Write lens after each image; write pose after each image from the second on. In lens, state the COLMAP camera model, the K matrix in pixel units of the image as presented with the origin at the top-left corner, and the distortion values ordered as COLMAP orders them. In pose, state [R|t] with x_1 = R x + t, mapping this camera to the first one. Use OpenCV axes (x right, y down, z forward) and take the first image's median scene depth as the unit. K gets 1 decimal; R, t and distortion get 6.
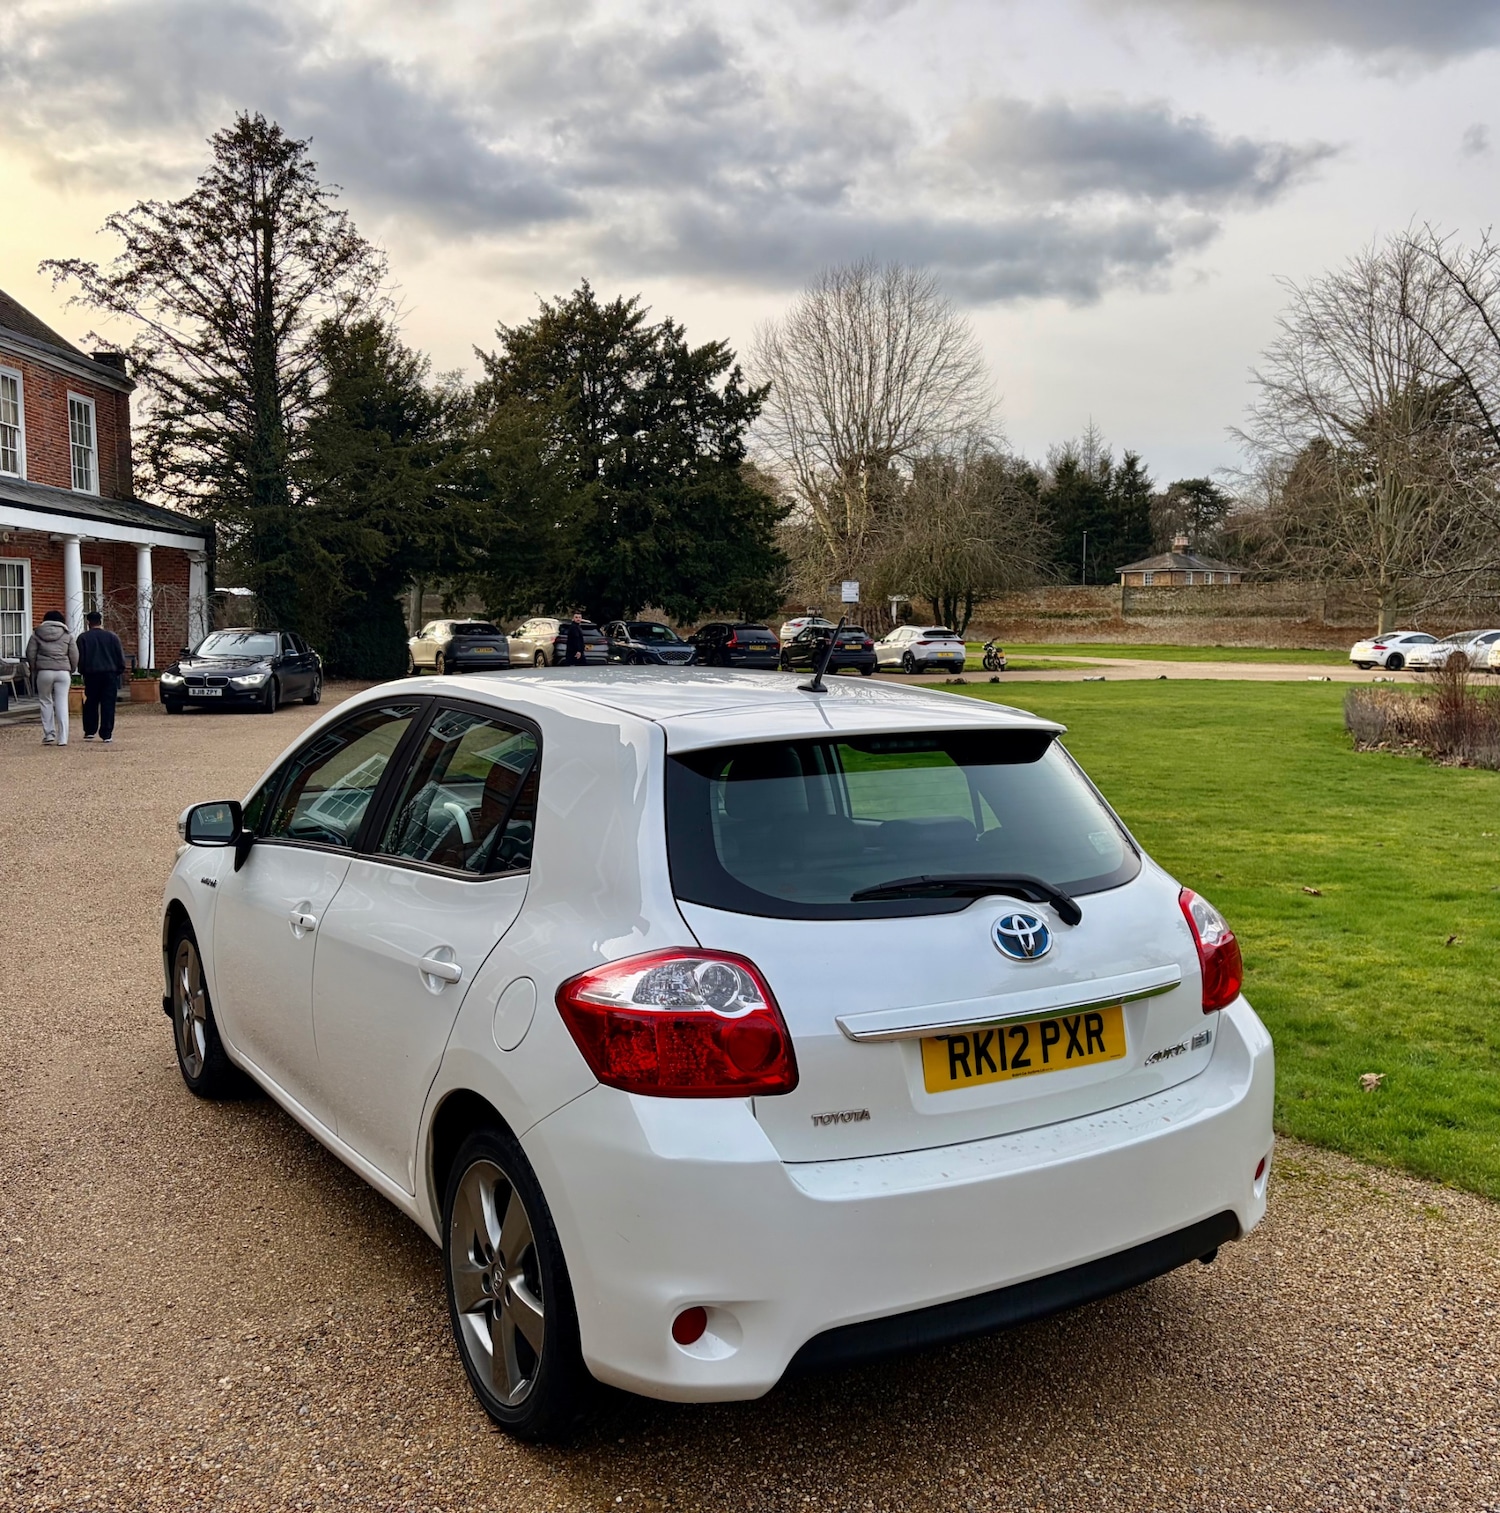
lens RADIAL K [[1501.2, 0, 749.0], [0, 1501.2, 756.6], [0, 0, 1]] dist [0.005961, 0.019191]
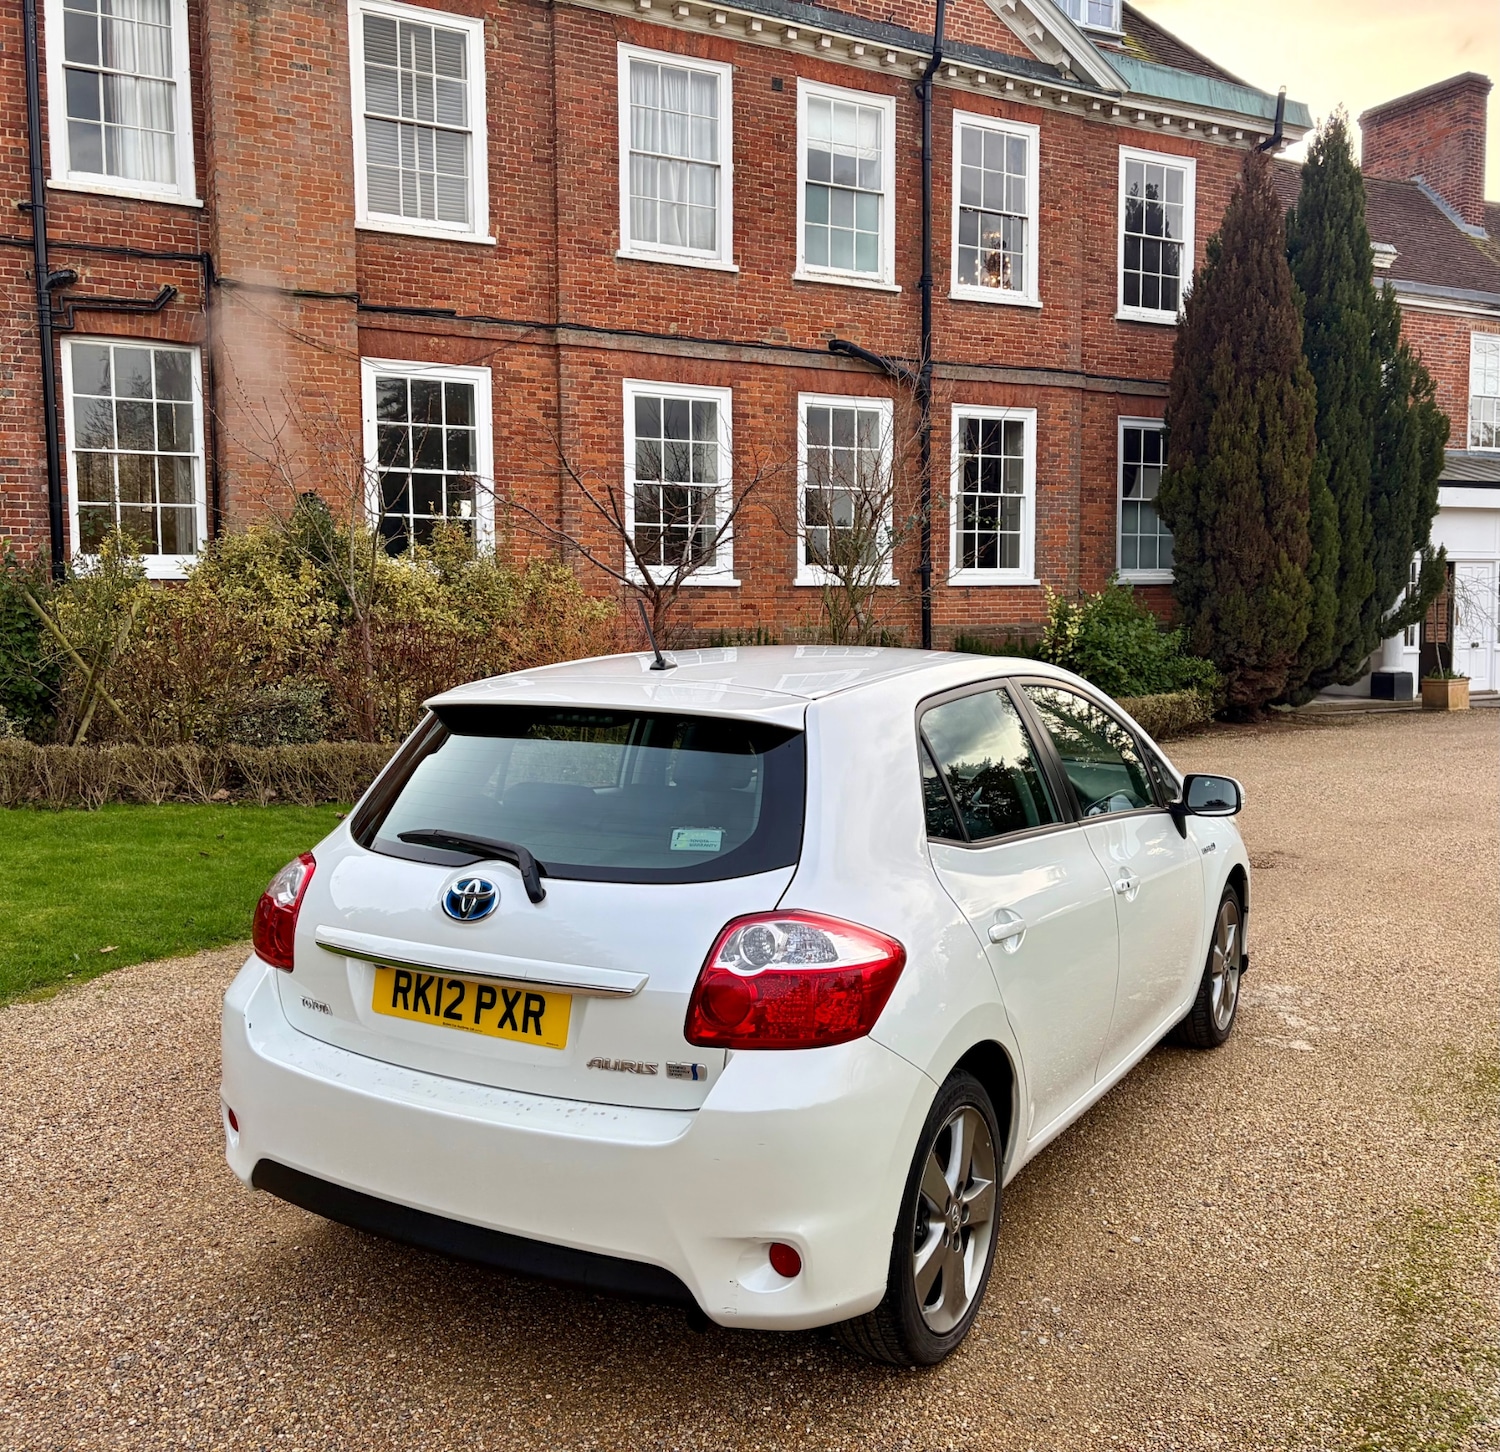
lens RADIAL K [[1449.4, 0, 689.0], [0, 1449.4, 724.3], [0, 0, 1]] dist [-0.003970, 0.013332]
pose [[0.444145, 0.053290, -0.894369, 0.149438], [-0.061032, 0.997710, 0.029139, -0.005597], [0.893874, 0.041644, 0.446380, 0.086715]]
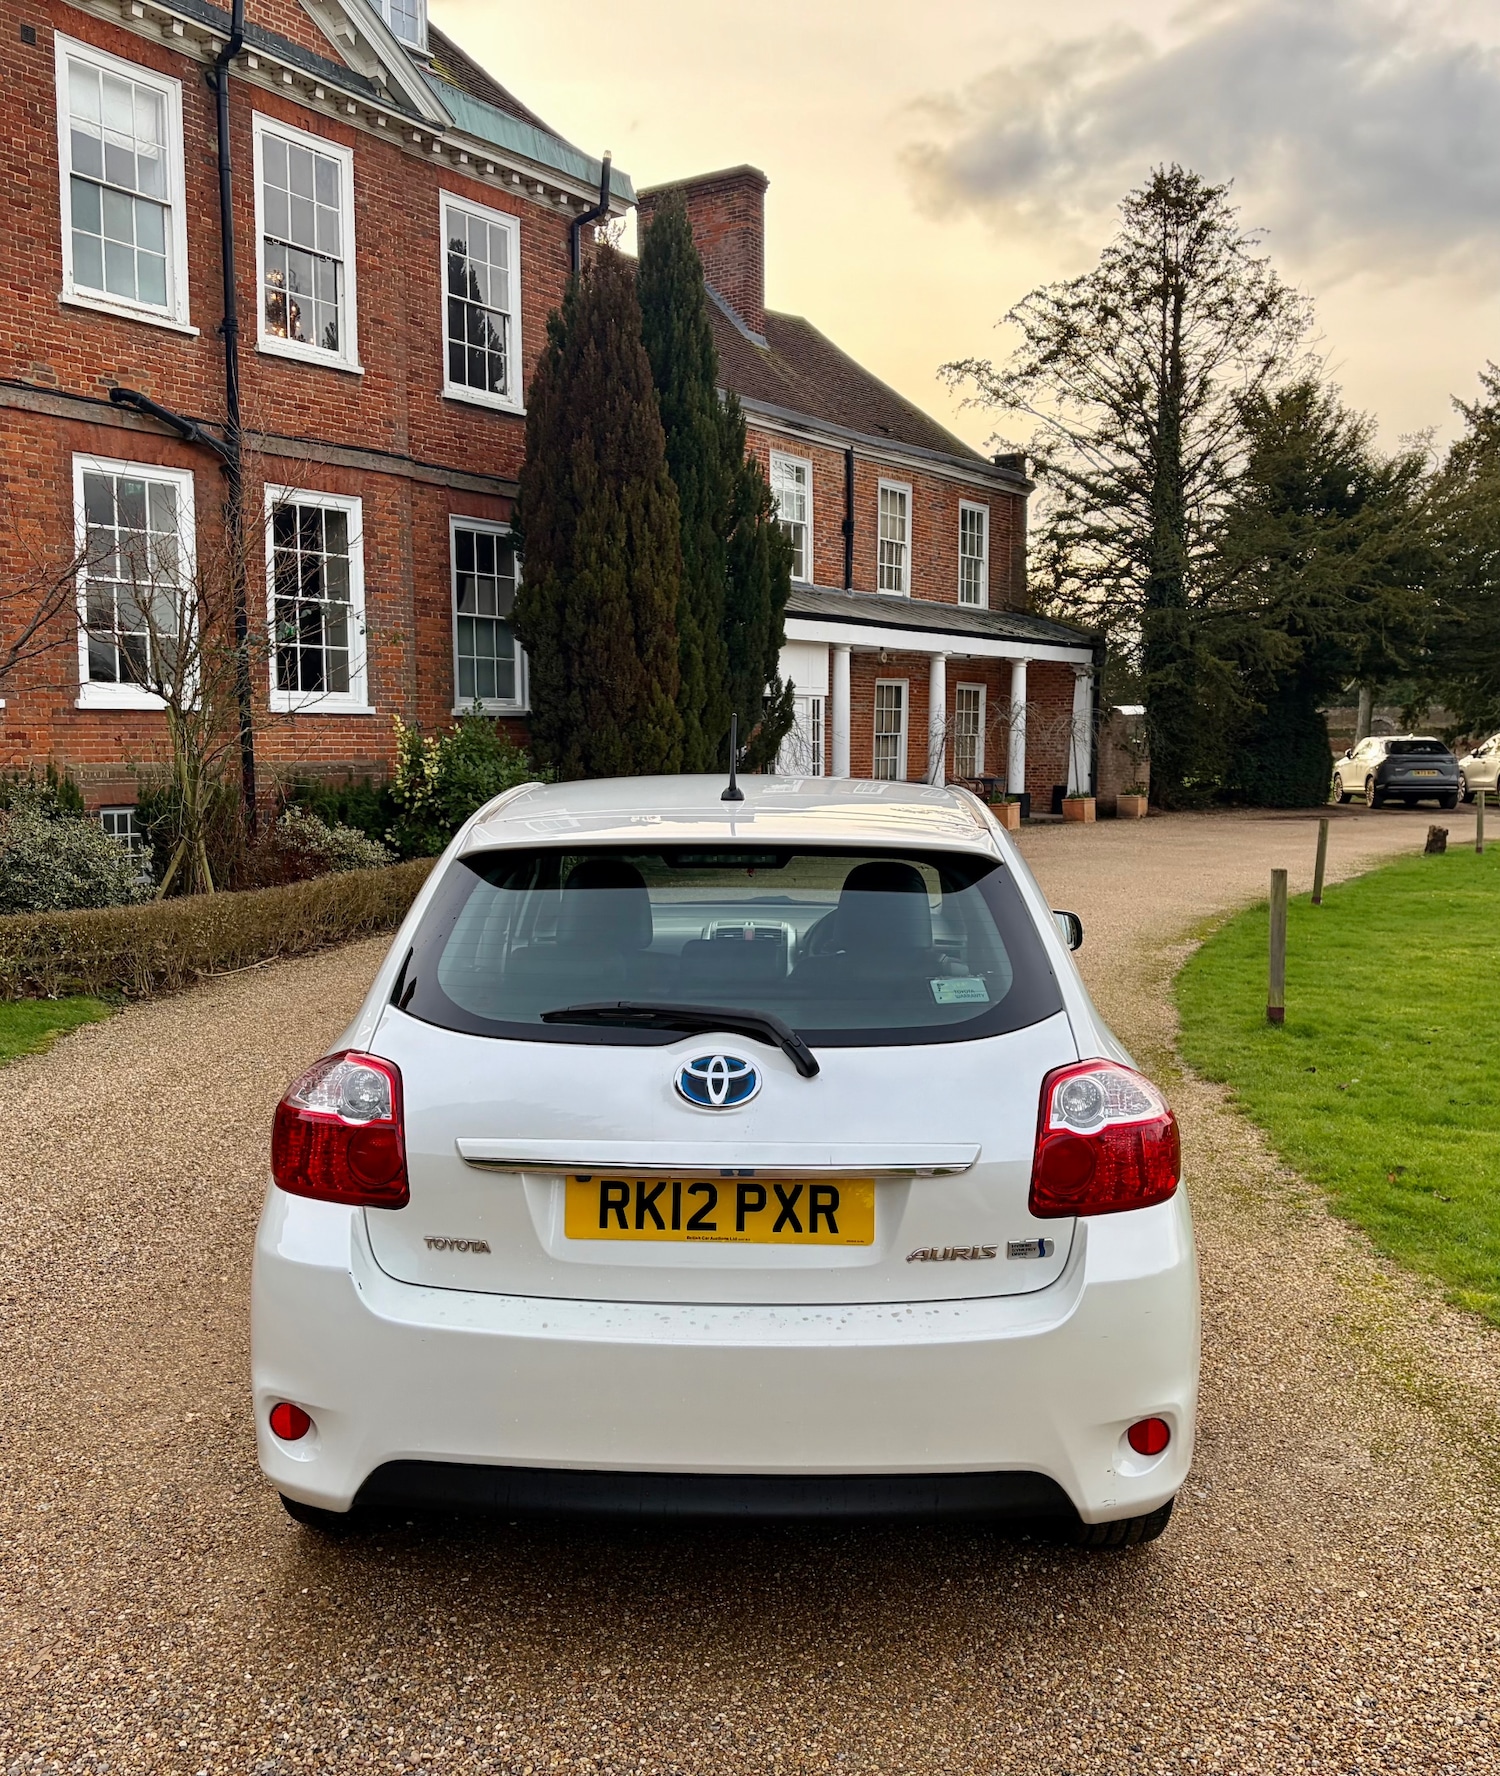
lens RADIAL K [[1770.5, 0, 781.4], [0, 1770.5, 917.4], [0, 0, 1]] dist [-0.013799, 0.033600]
pose [[0.818034, 0.045524, -0.573365, 0.101437], [-0.040591, 0.998947, 0.021402, 0.000398], [0.573735, 0.005766, 0.819021, 0.024277]]
